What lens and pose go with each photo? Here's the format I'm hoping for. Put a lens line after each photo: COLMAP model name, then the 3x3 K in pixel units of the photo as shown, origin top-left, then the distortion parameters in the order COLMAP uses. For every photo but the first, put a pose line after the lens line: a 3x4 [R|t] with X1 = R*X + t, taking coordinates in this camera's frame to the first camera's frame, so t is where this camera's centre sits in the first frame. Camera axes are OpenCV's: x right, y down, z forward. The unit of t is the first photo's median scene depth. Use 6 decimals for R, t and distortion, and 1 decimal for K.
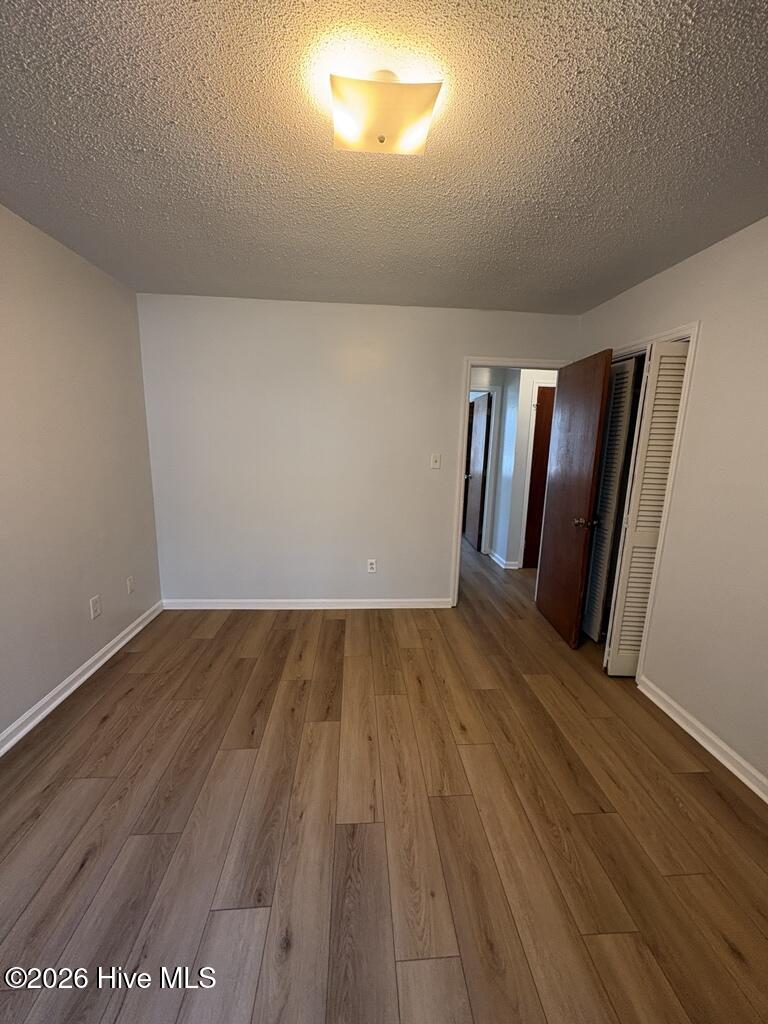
lens RADIAL K [[407.1, 0, 385.6], [0, 407.1, 511.3], [0, 0, 1]] dist [0.001584, -0.000182]
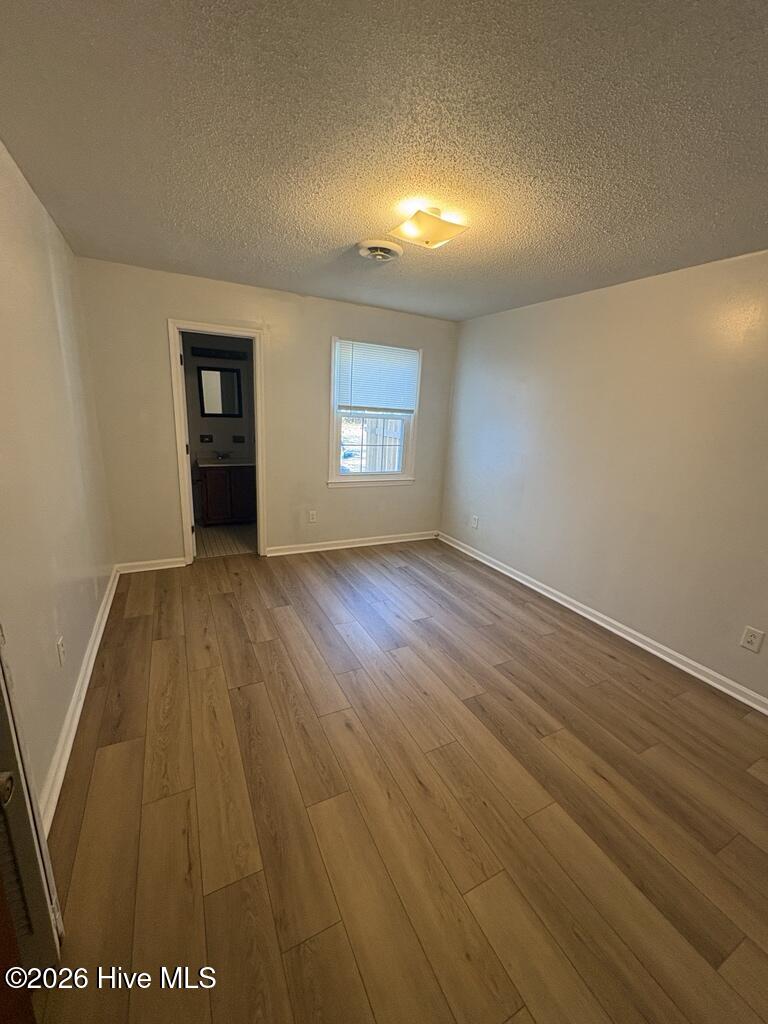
lens RADIAL K [[407.1, 0, 385.4], [0, 407.1, 513.3], [0, 0, 1]] dist [0.001584, -0.000182]
pose [[-0.917964, 0.020849, -0.396116, 0.460726], [-0.152303, 0.903547, 0.400508, -0.303196], [0.366260, 0.427982, -0.826248, 1.544516]]
